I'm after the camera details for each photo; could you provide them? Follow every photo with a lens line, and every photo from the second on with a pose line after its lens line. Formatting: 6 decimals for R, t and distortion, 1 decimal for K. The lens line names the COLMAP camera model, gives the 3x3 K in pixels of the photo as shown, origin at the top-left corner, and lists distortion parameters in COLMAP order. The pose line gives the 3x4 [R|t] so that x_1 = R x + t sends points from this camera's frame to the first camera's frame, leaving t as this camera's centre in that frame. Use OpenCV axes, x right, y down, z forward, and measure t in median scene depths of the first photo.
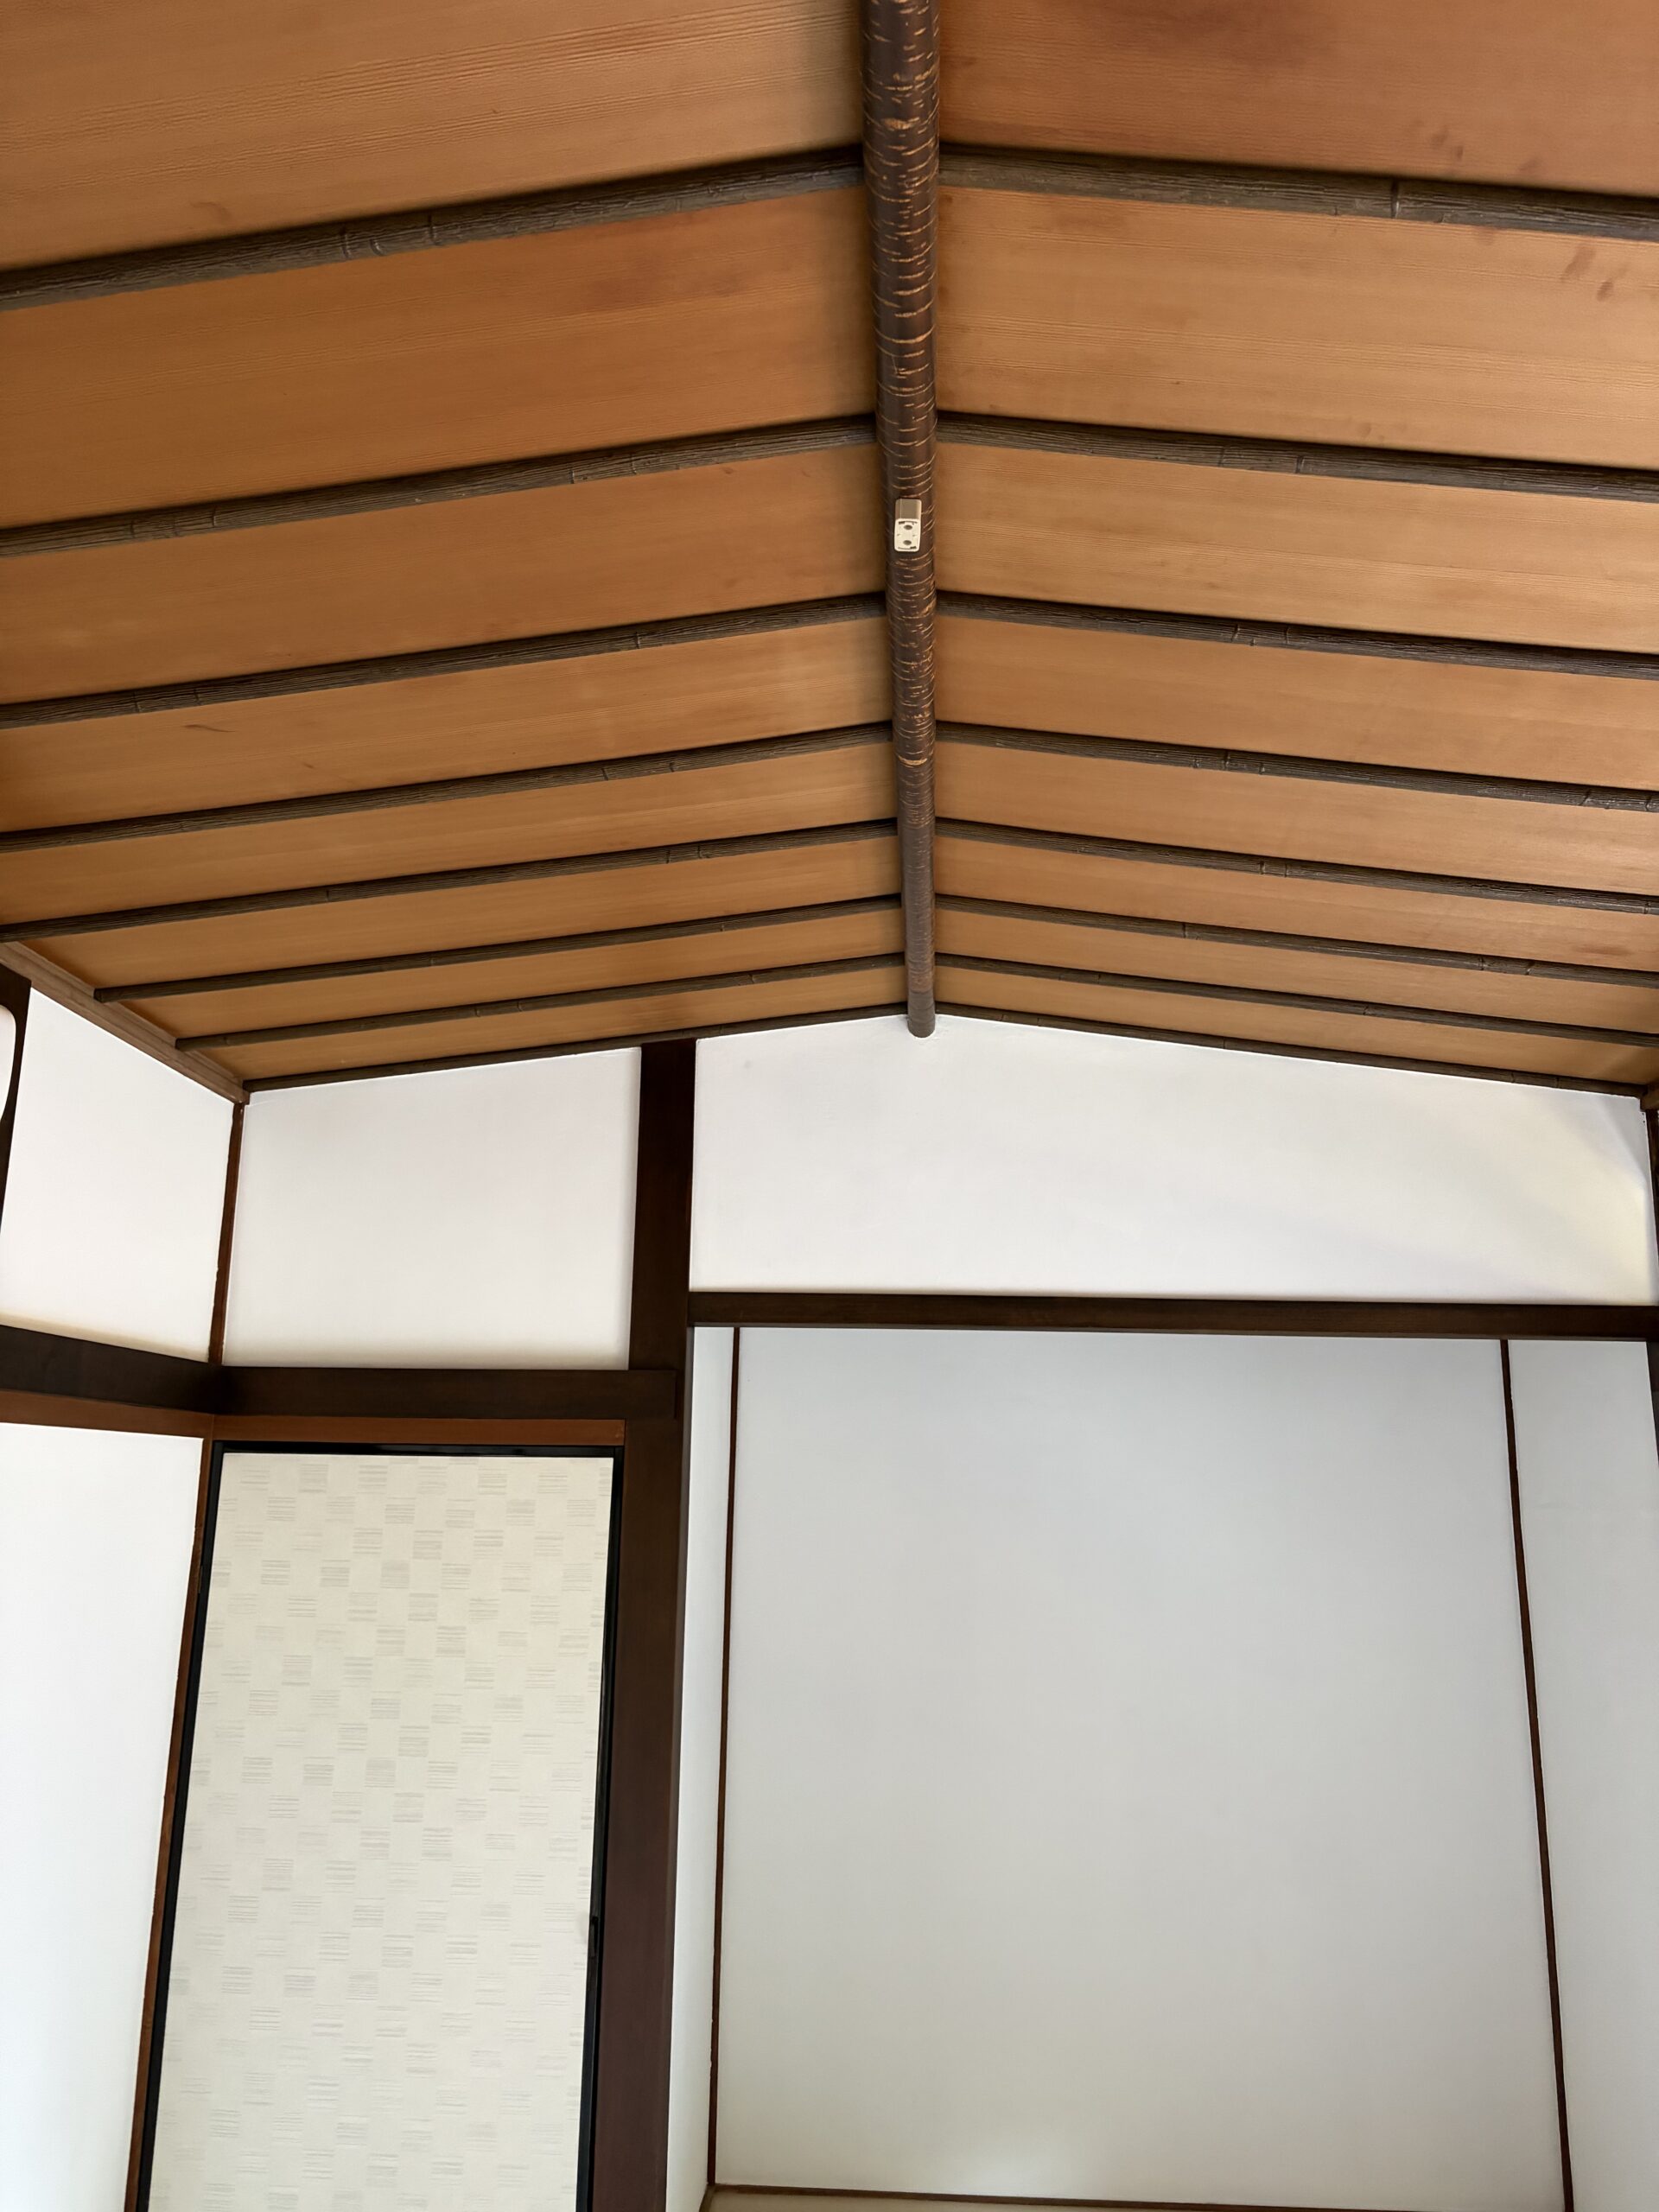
lens RADIAL K [[1675.7, 0, 845.8], [0, 1675.7, 1129.0], [0, 0, 1]] dist [0.042709, -0.006045]
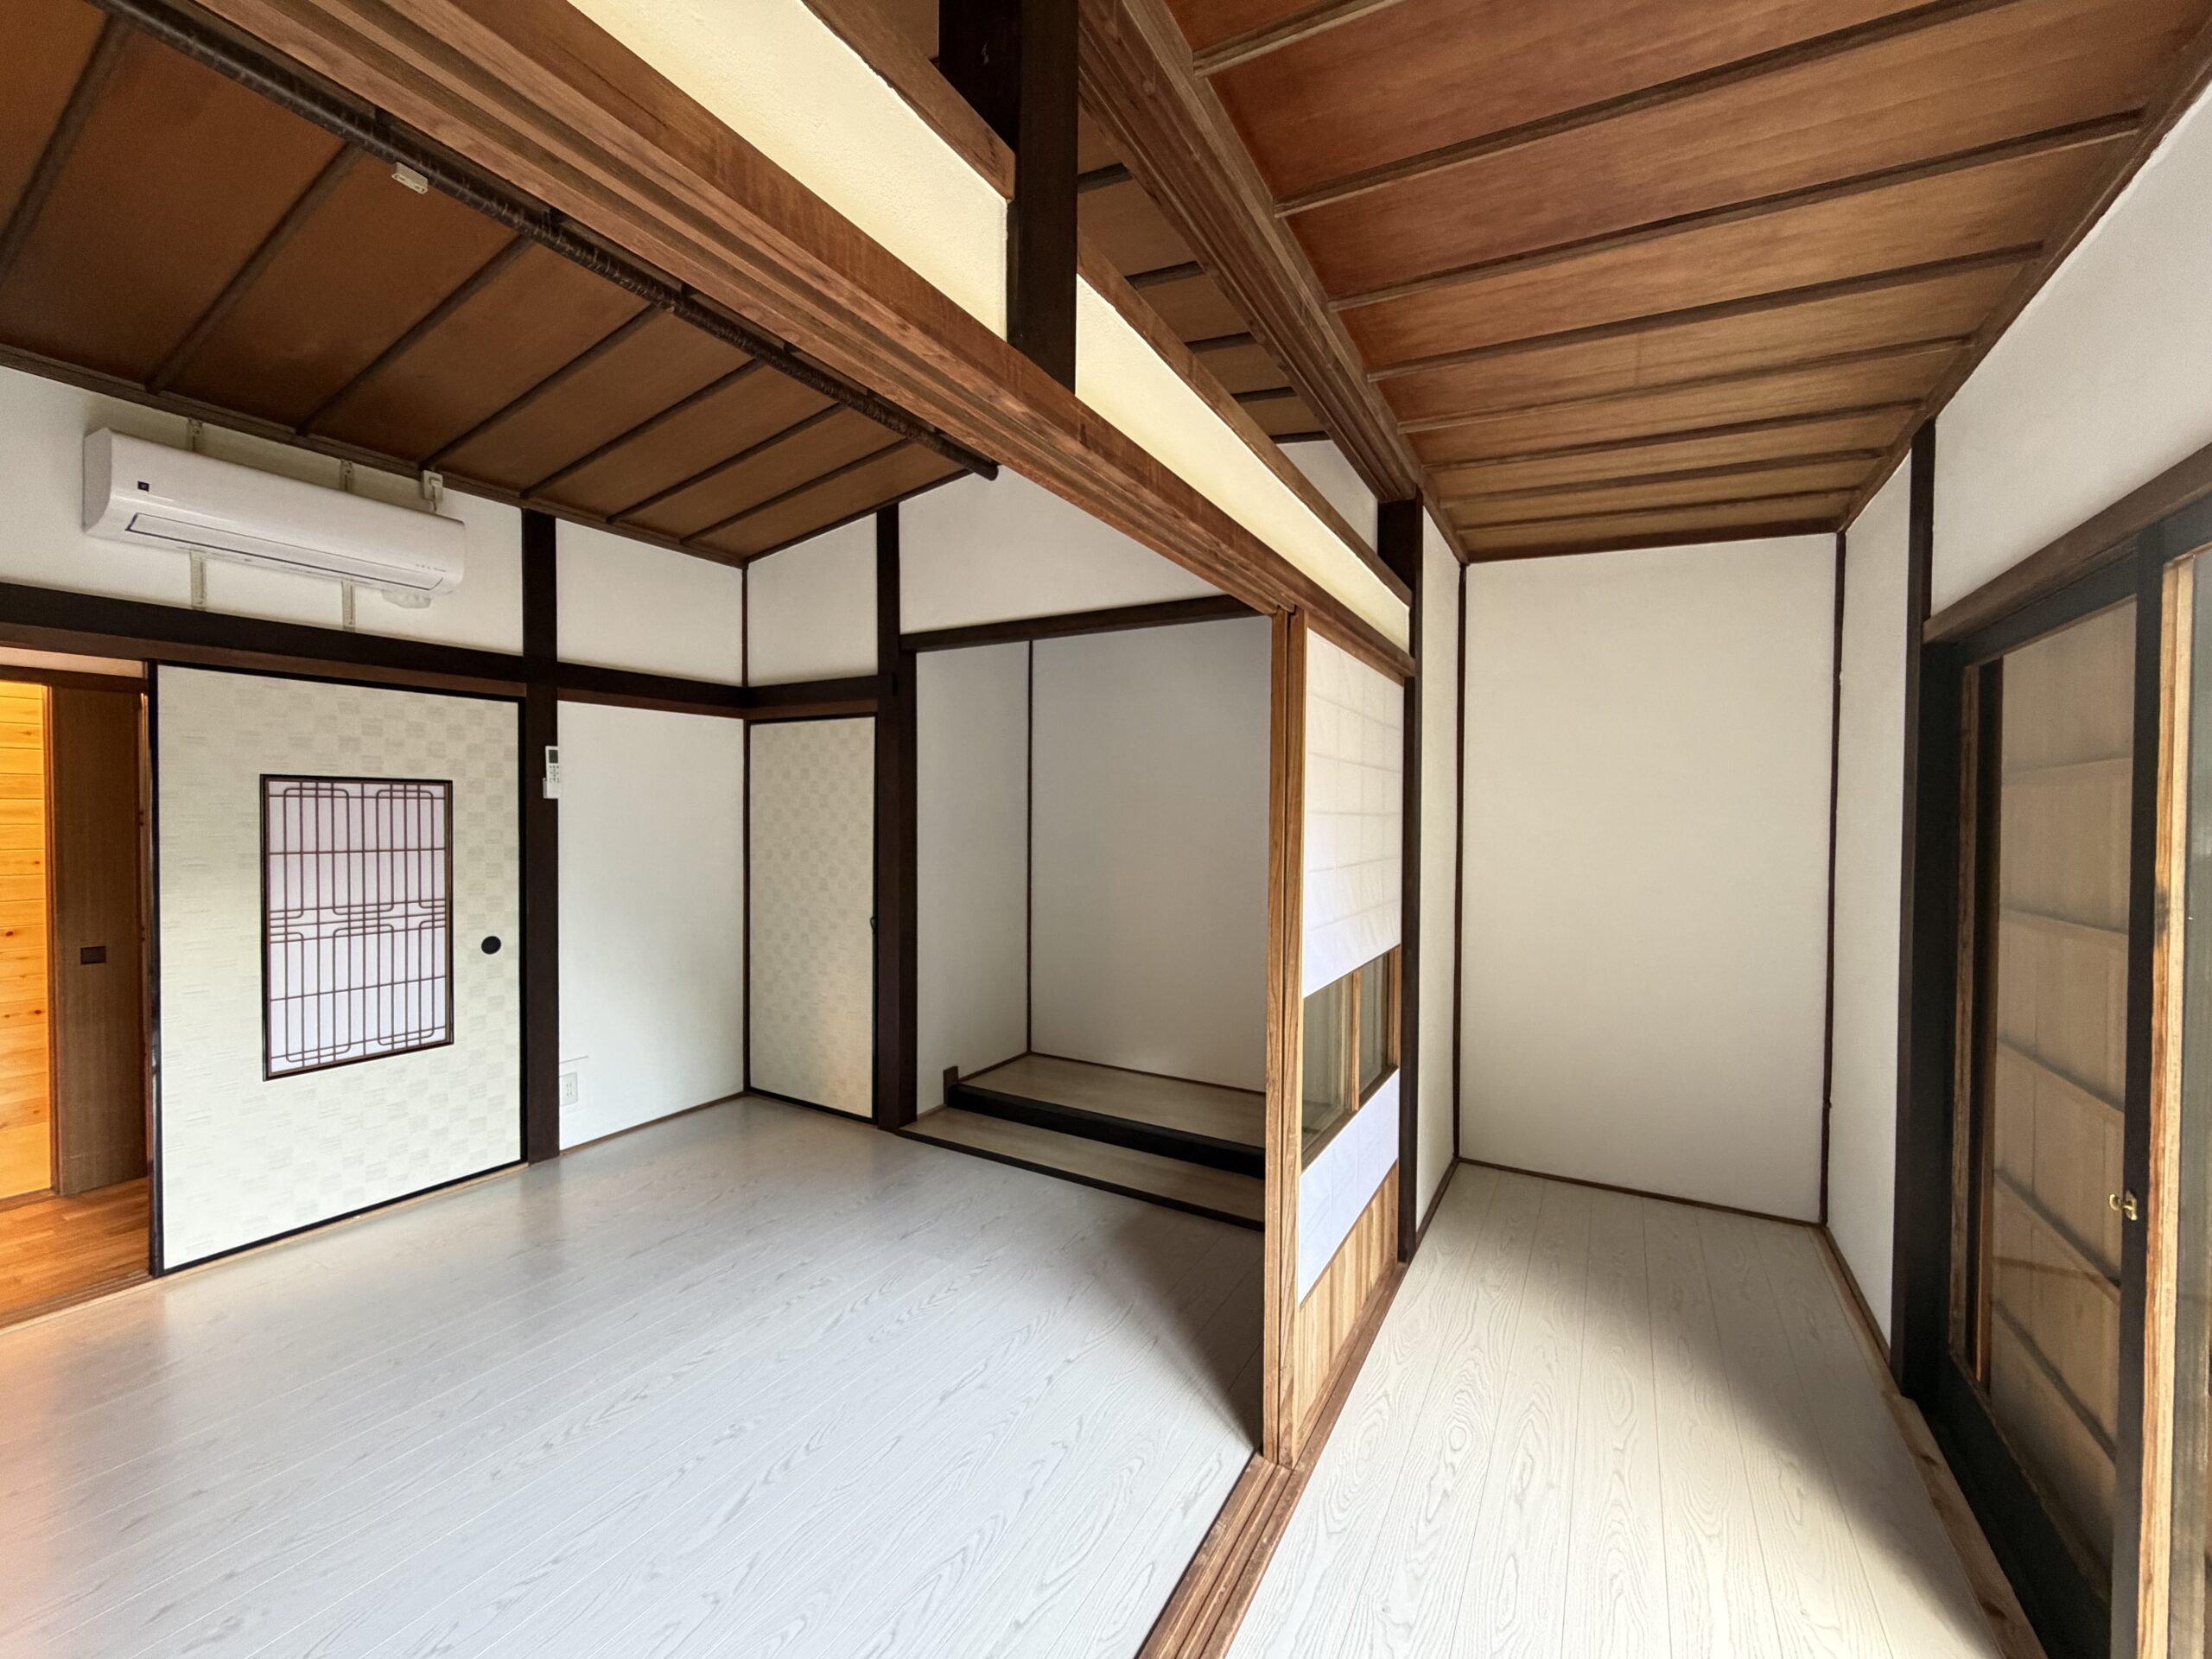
lens RADIAL K [[882.5, 0, 1094.8], [0, 882.5, 829.9], [0, 0, 1]] dist [0.000081, 0.000419]
pose [[0.885368, 0.001933, -0.464887, 0.663474], [0.109548, 0.970964, 0.212669, 0.137942], [0.451799, -0.239218, 0.859449, 0.154221]]
